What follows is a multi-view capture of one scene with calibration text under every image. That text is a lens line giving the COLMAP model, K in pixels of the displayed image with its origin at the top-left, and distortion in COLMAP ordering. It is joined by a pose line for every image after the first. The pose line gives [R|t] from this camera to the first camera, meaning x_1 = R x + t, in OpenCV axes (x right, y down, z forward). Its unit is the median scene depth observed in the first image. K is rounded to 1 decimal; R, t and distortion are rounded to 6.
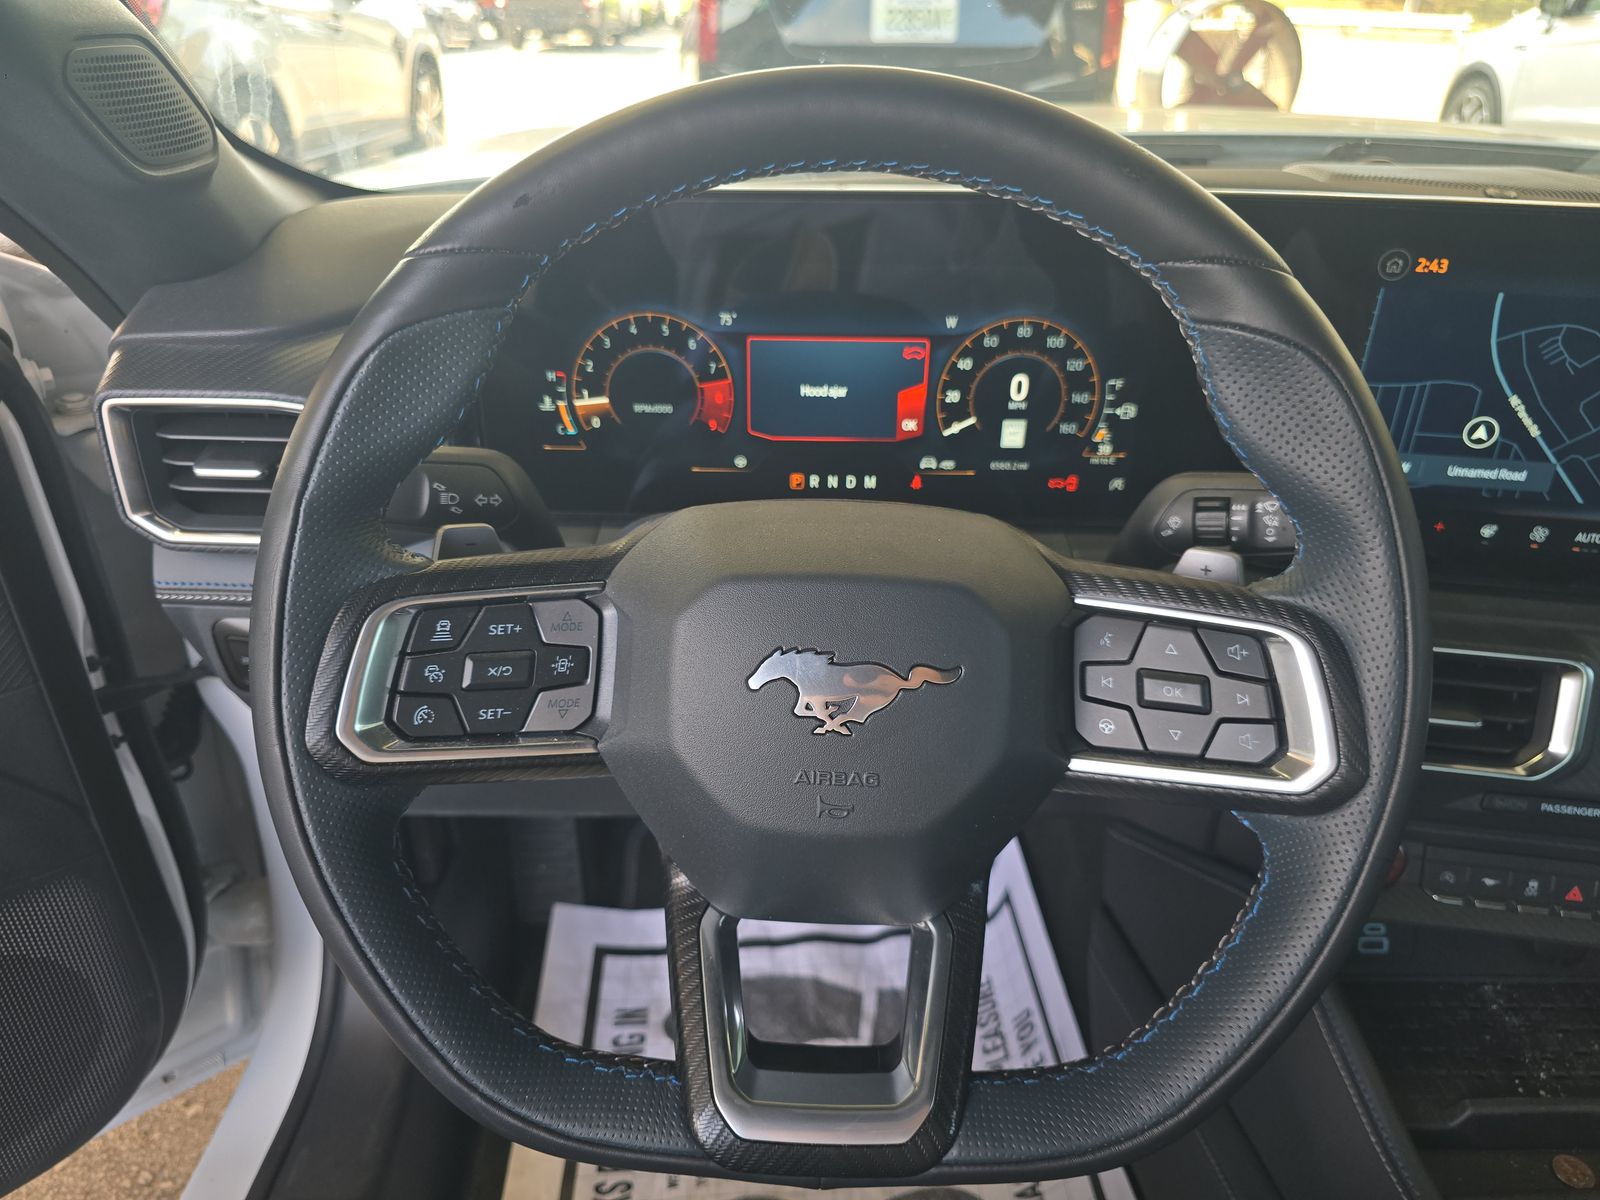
lens RADIAL K [[1095.9, 0, 800.0], [0, 1095.9, 600.0], [0, 0, 1]] dist [0.005545, -0.001845]
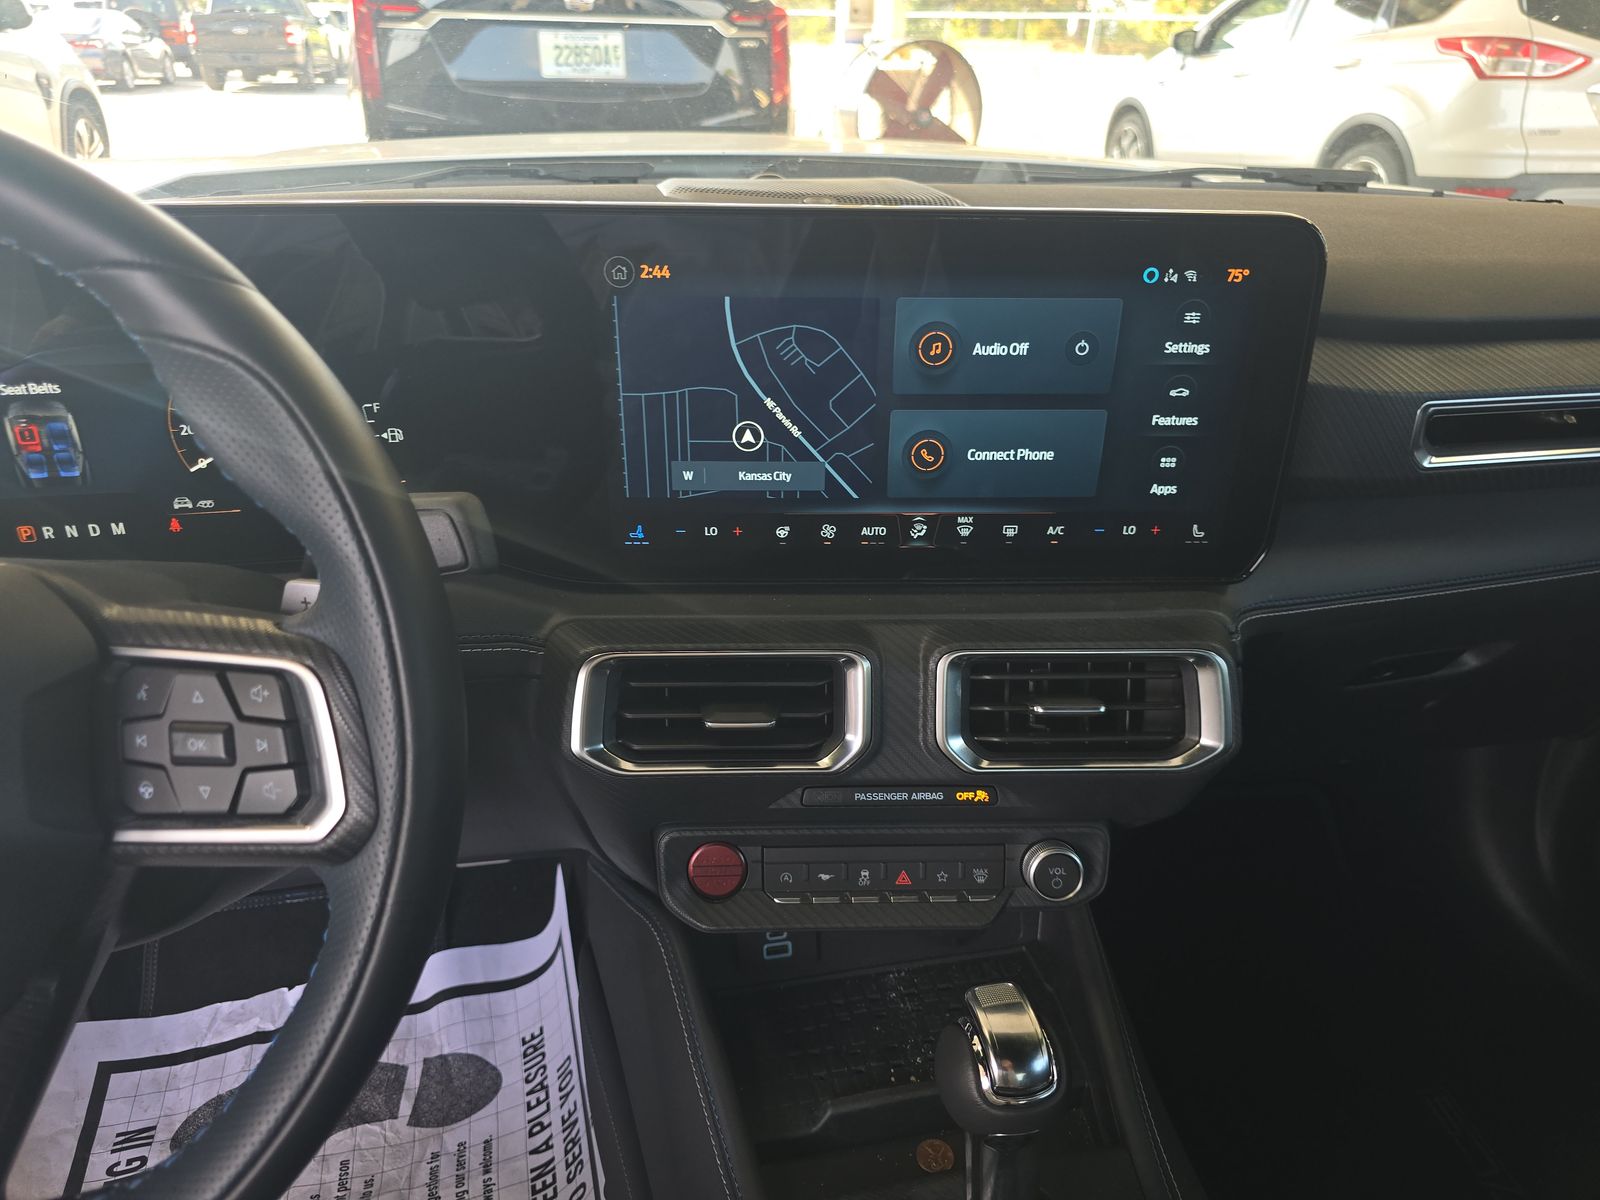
lens RADIAL K [[1070.8, 0, 800.0], [0, 1070.8, 600.0], [0, 0, 1]] dist [0.069807, -0.060884]
pose [[0.979348, -0.088622, 0.181726, 0.462329], [0.093488, 0.995451, -0.018368, 0.019865], [-0.179271, 0.034978, 0.983178, 0.024658]]
